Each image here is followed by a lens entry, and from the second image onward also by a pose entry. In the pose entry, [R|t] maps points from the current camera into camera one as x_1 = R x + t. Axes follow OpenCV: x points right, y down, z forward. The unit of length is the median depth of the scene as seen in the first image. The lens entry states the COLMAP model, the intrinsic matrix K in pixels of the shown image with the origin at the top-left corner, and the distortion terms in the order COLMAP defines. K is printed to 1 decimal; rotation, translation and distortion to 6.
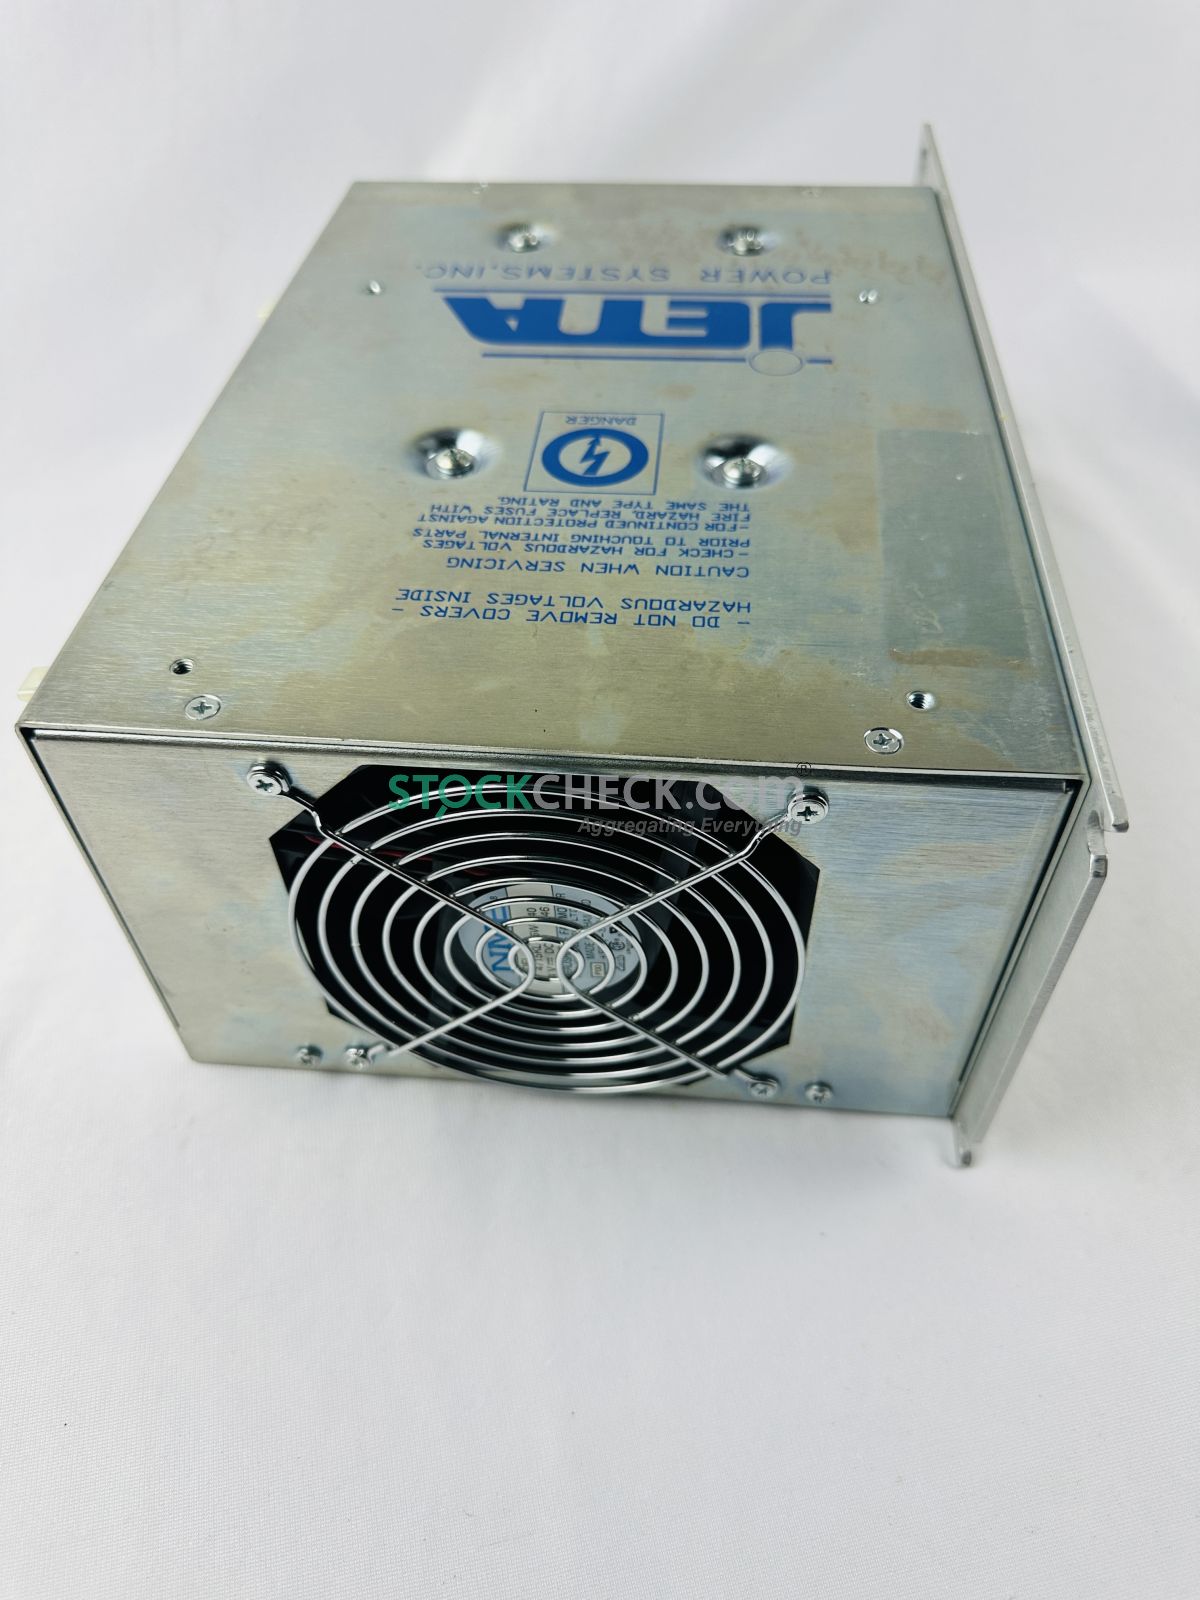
lens RADIAL K [[1164.9, 0, 600.0], [0, 1164.9, 800.0], [0, 0, 1]] dist [0.140795, -0.373371]
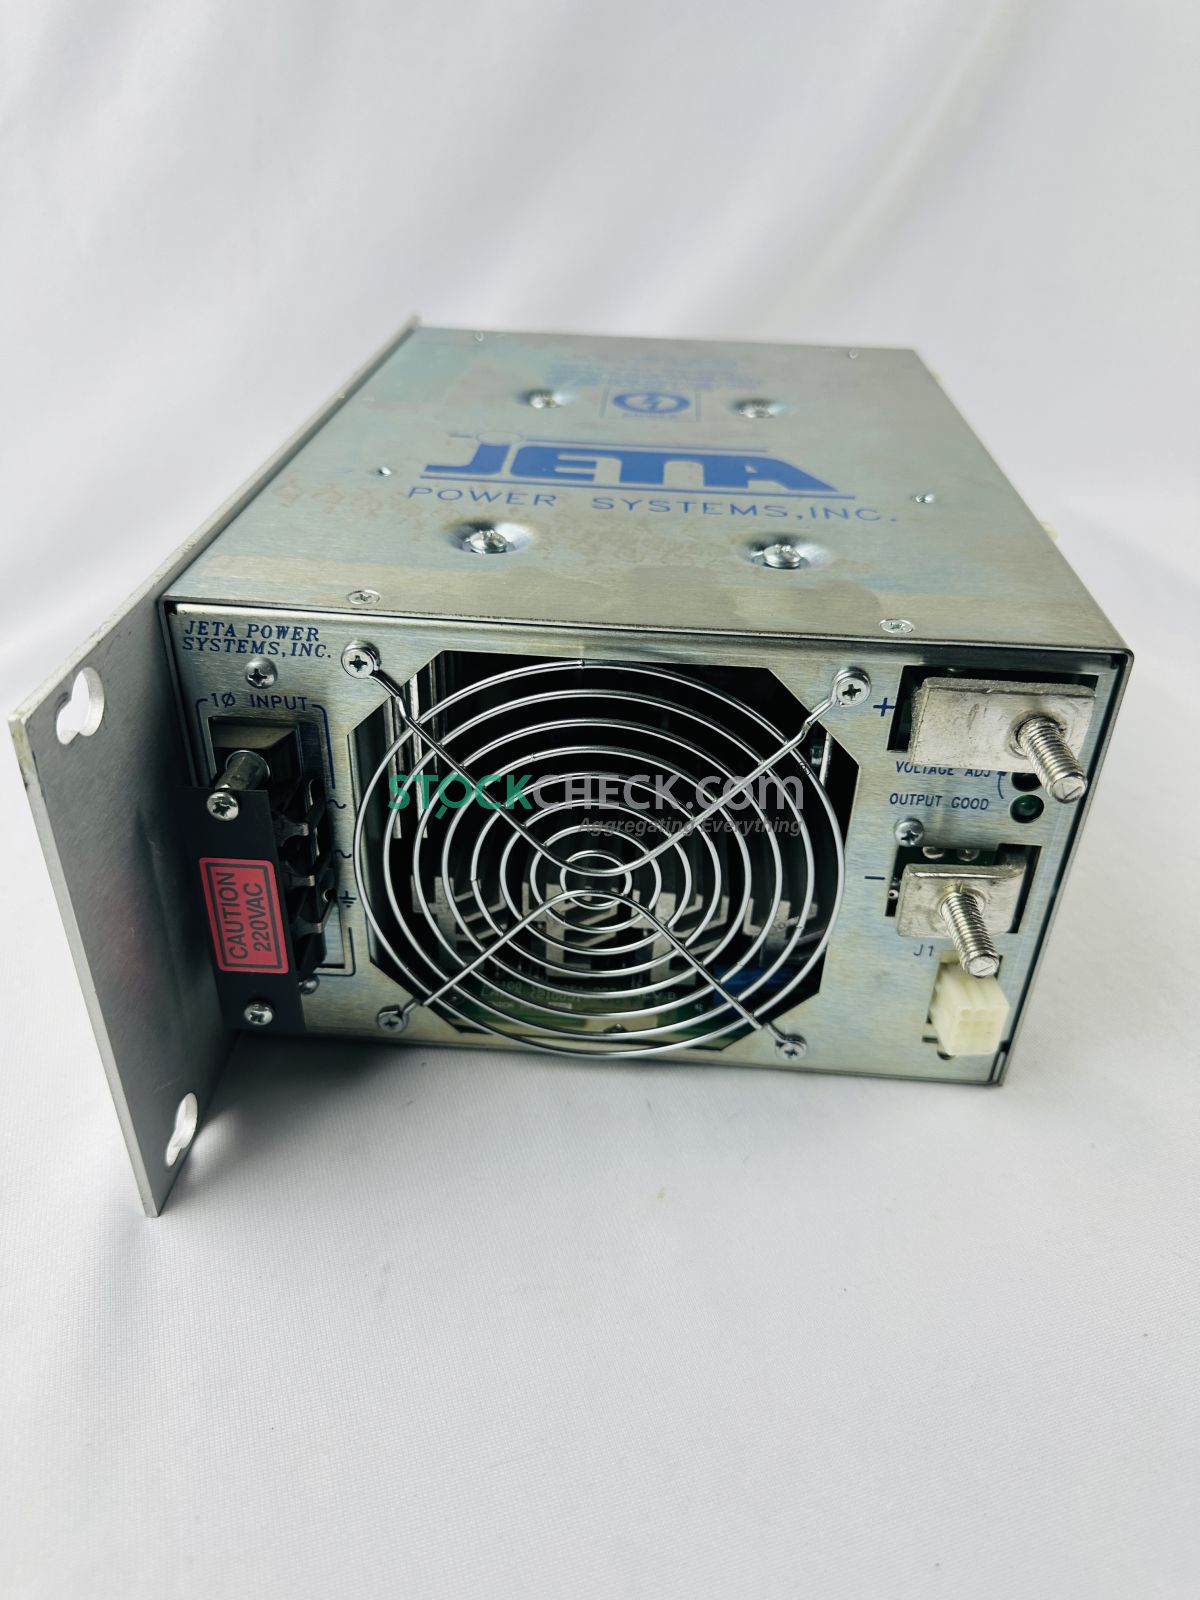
lens RADIAL K [[1164.9, 0, 600.0], [0, 1164.9, 800.0], [0, 0, 1]] dist [0.140795, -0.373371]
pose [[-0.999599, 0.007487, -0.027316, 0.103765], [-0.025648, 0.169886, 0.985130, -1.683812], [0.012016, 0.985435, -0.169626, 1.820938]]
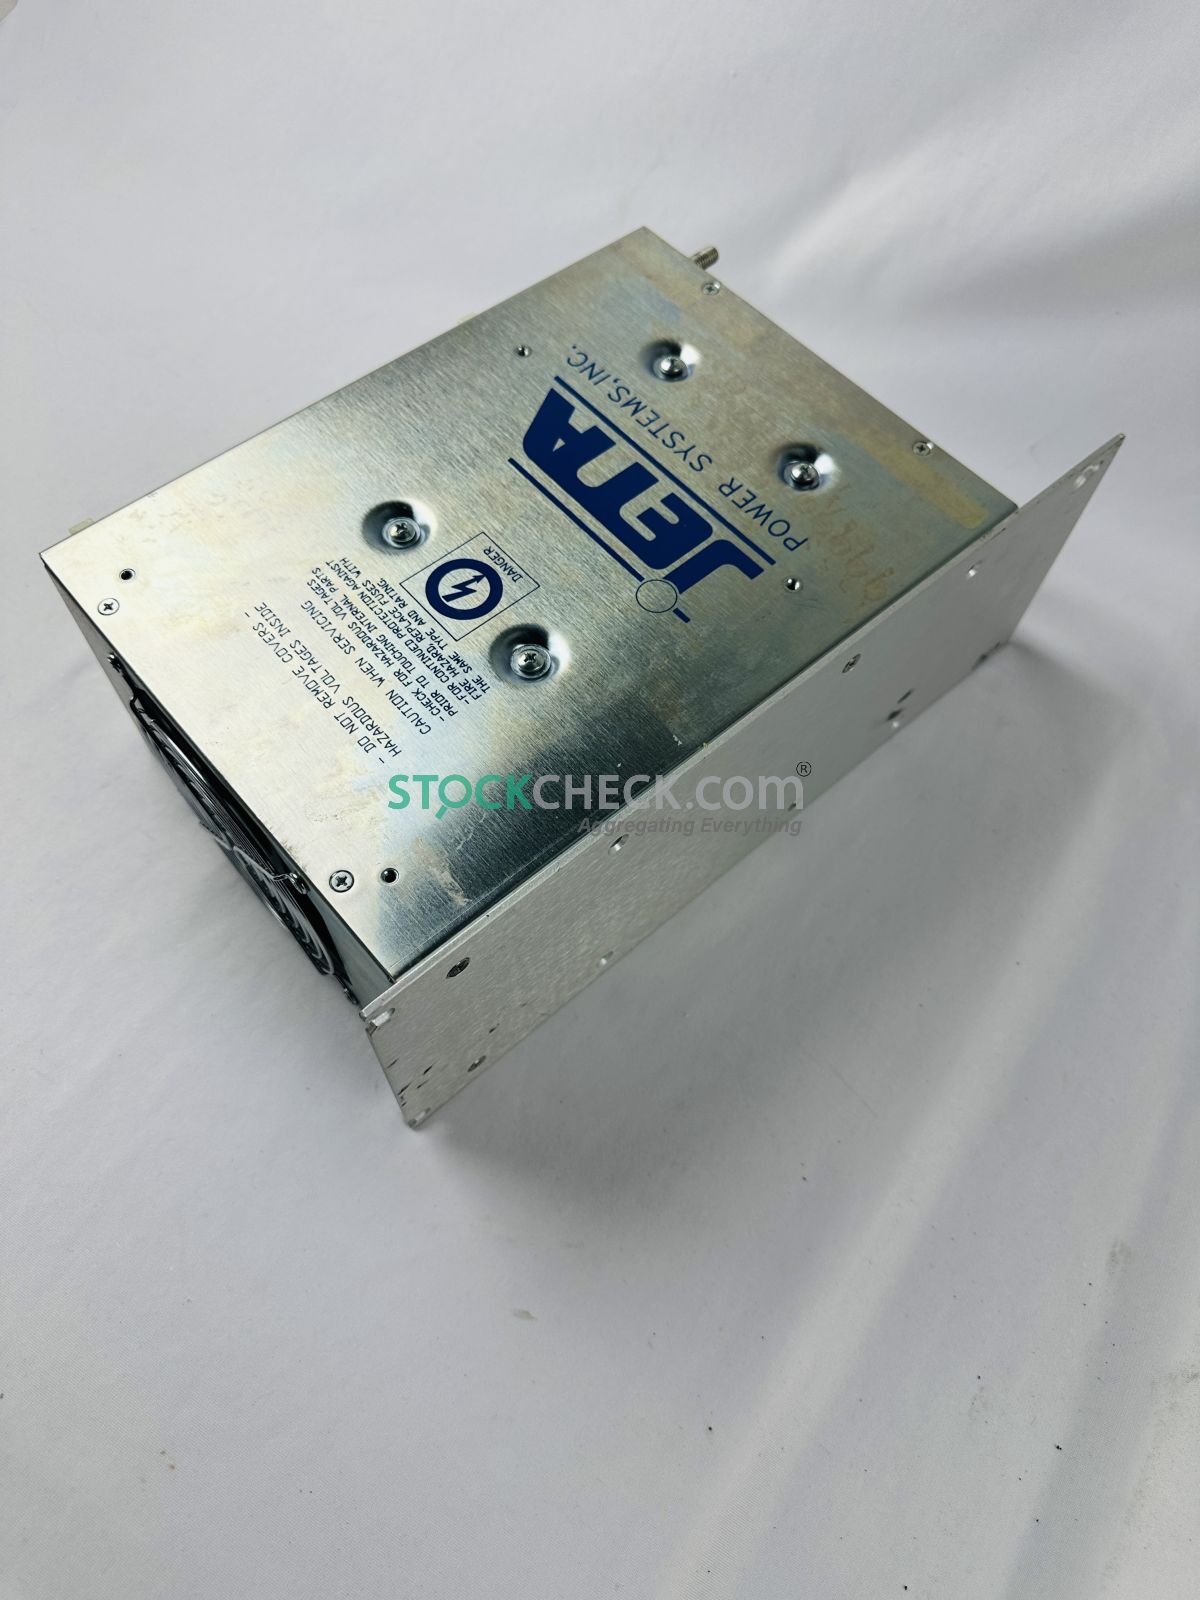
lens RADIAL K [[1164.9, 0, 600.0], [0, 1164.9, 800.0], [0, 0, 1]] dist [0.140795, -0.373371]
pose [[0.724958, 0.629257, -0.280128, 0.713634], [-0.544634, 0.772658, 0.326151, -0.691840], [0.421675, -0.083879, 0.902859, -0.224982]]
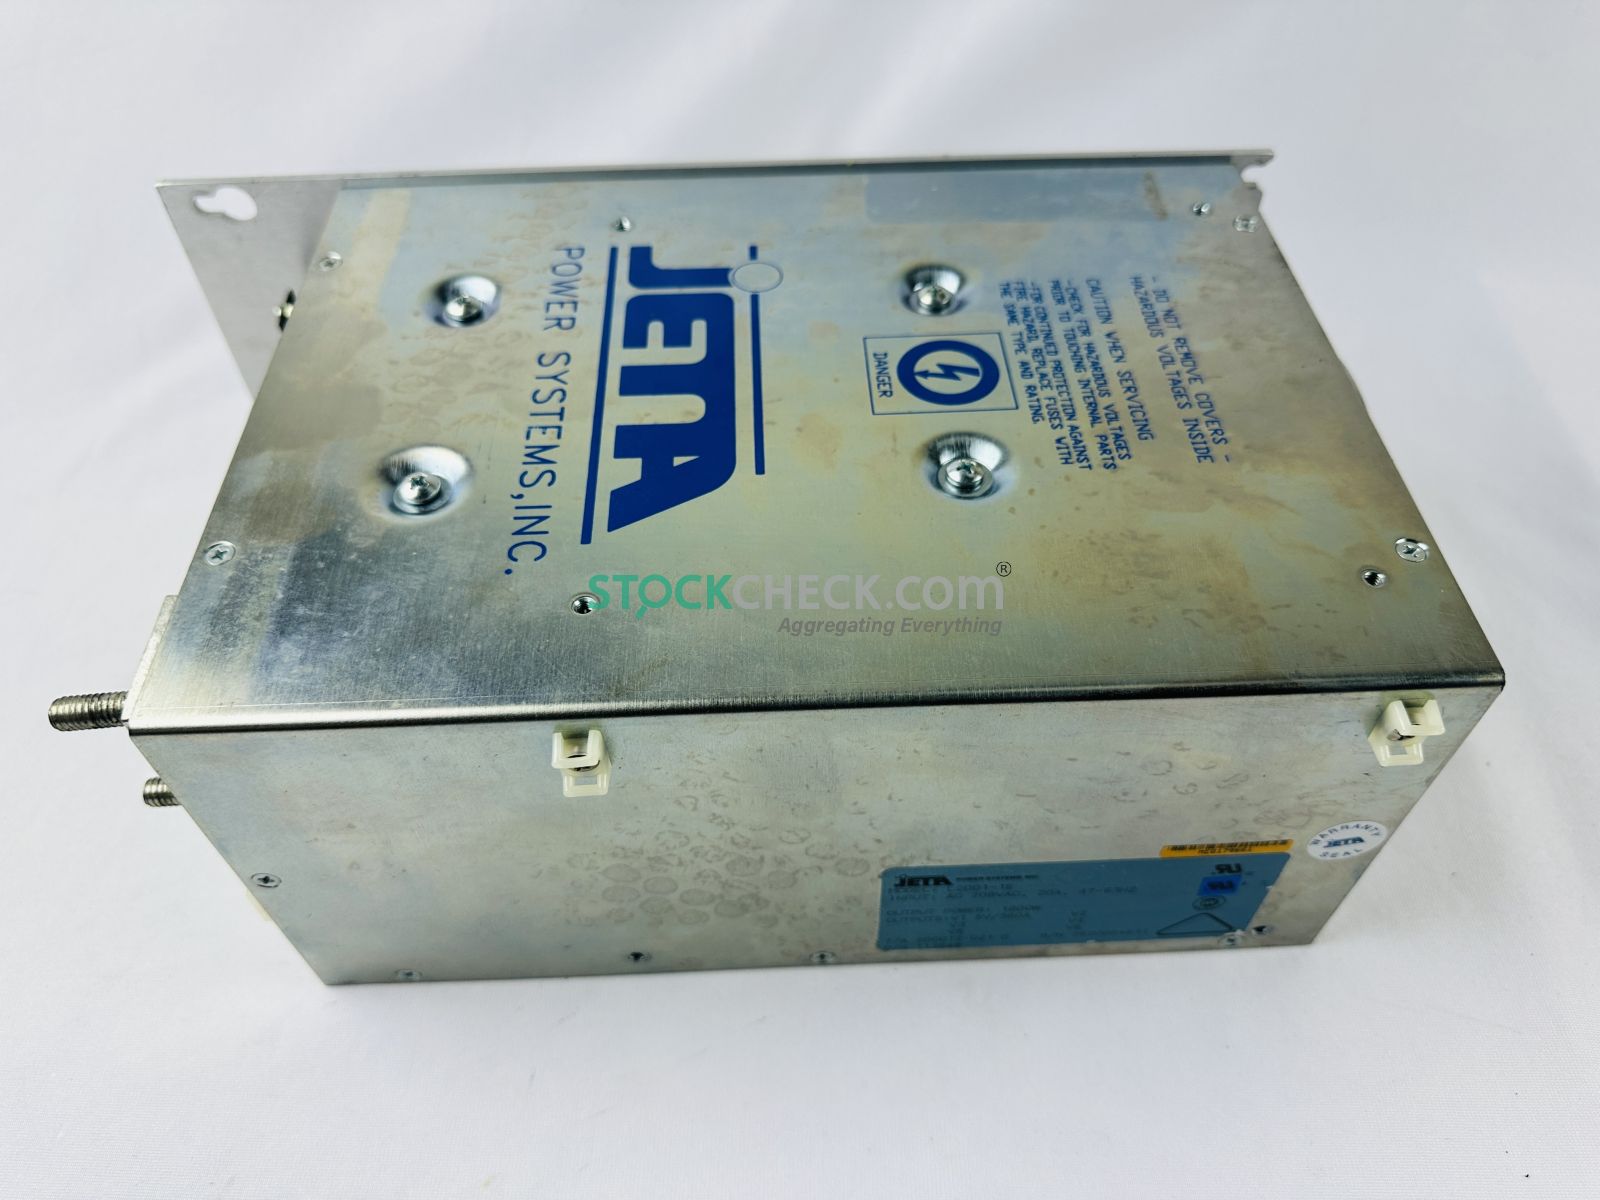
lens RADIAL K [[1164.9, 0, 800.0], [0, 1164.9, 600.0], [0, 0, 1]] dist [0.140795, -0.373371]
pose [[-0.127899, -0.741361, 0.658806, -0.903385], [0.738401, 0.372285, 0.562288, -0.982132], [-0.662122, 0.558379, 0.499807, 0.730900]]
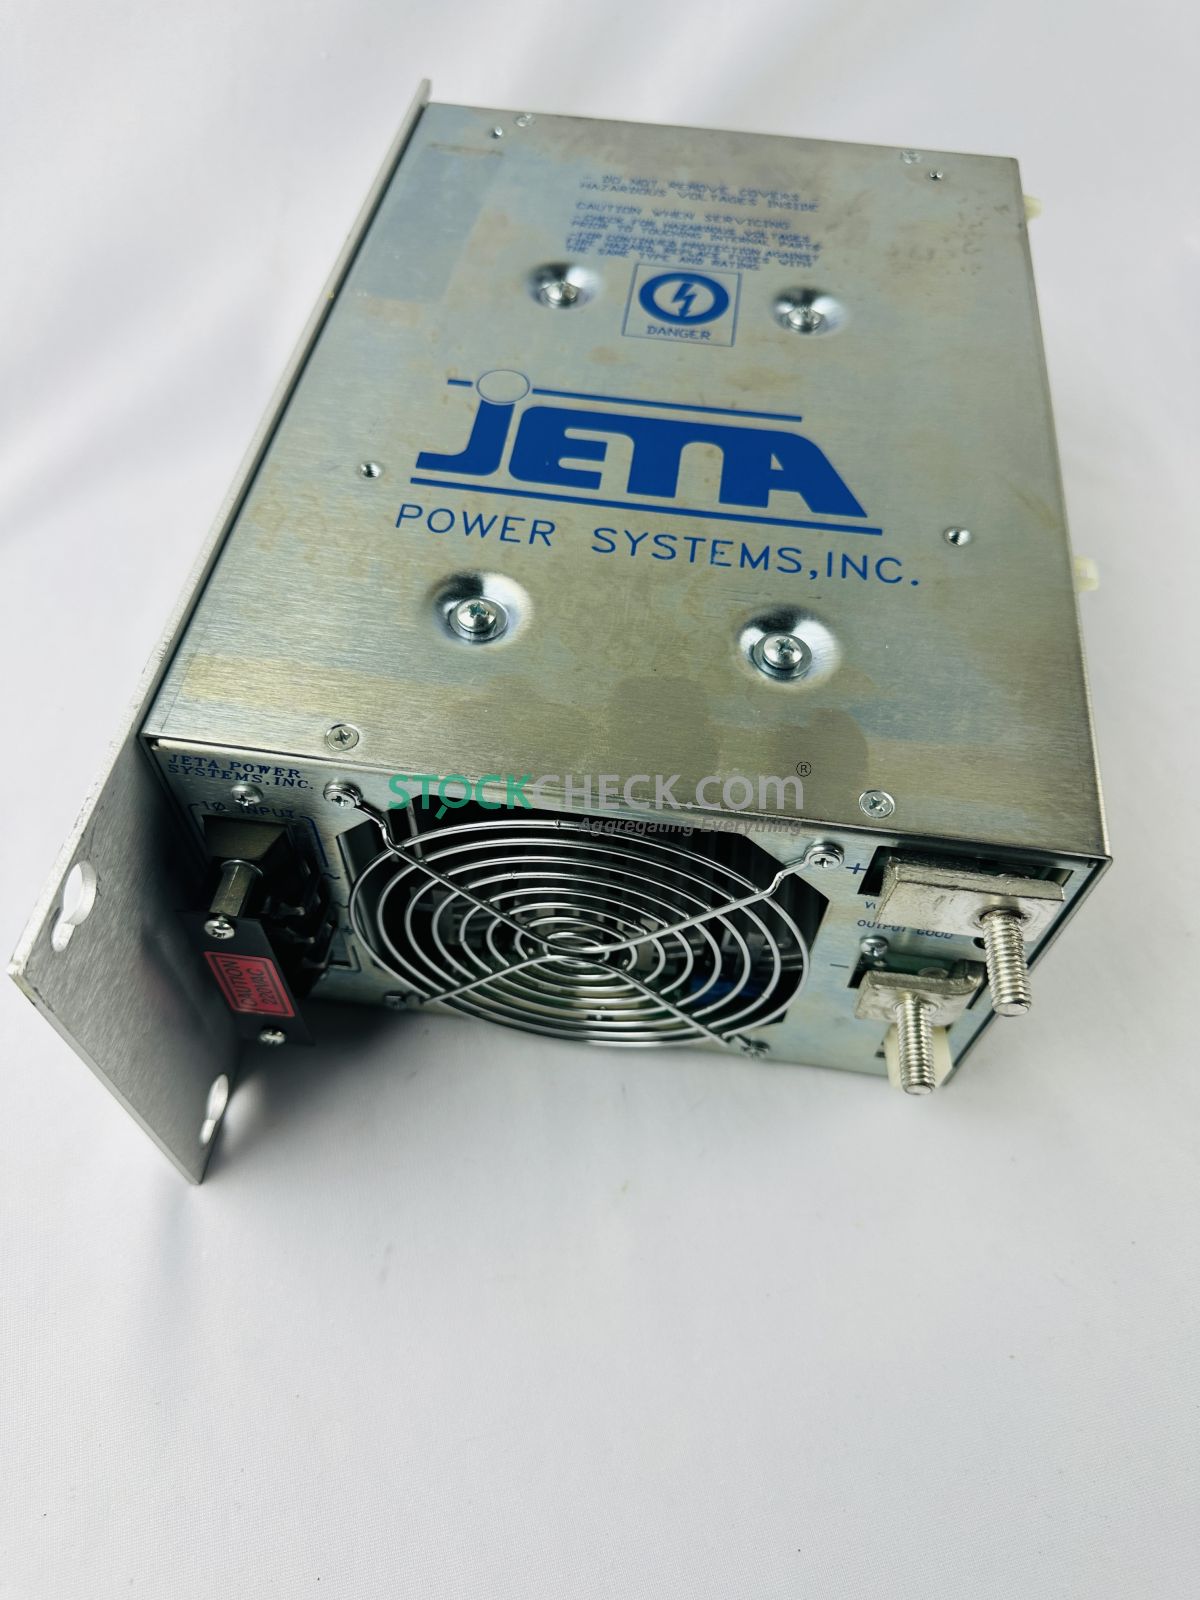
lens RADIAL K [[1164.9, 0, 600.0], [0, 1164.9, 800.0], [0, 0, 1]] dist [0.140795, -0.373371]
pose [[-0.999108, -0.038328, 0.017709, 0.043023], [0.025789, -0.221886, 0.974732, -1.694570], [-0.033430, 0.974319, 0.222676, 1.331122]]
